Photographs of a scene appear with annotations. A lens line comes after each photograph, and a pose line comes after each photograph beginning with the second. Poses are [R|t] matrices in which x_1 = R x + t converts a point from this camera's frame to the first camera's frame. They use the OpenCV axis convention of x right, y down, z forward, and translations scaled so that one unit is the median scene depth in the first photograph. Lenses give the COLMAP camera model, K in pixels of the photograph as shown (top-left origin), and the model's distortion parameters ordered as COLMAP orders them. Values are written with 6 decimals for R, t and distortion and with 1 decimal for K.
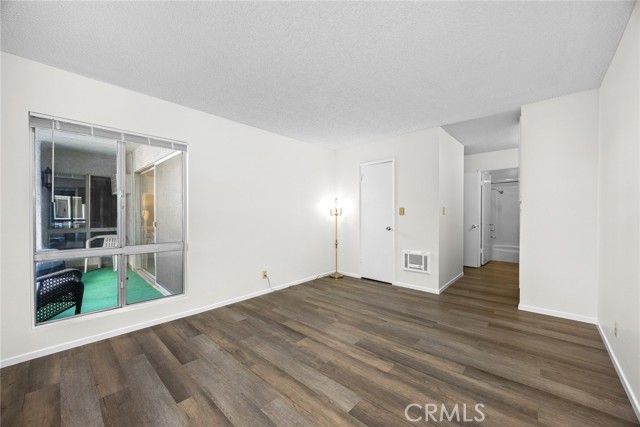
lens RADIAL K [[247.0, 0, 319.8], [0, 247.0, 215.1], [0, 0, 1]] dist [-0.000188, -0.000225]
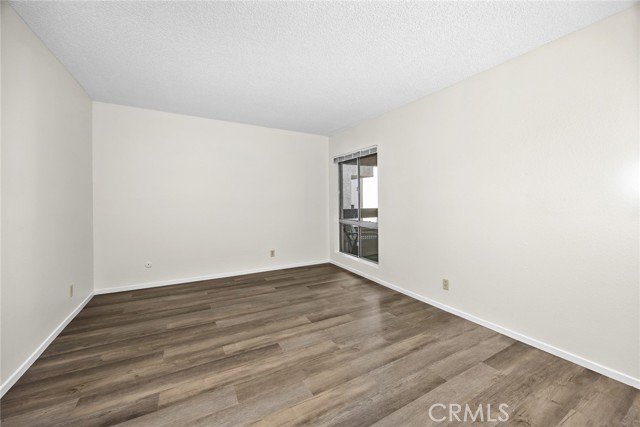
lens RADIAL K [[247.0, 0, 320.2], [0, 247.0, 210.5], [0, 0, 1]] dist [-0.000188, -0.000225]
pose [[-0.312676, 0.038801, -0.949067, 0.991515], [0.001835, 0.999188, 0.040246, -0.016706], [0.949858, 0.010843, -0.312493, 1.491293]]
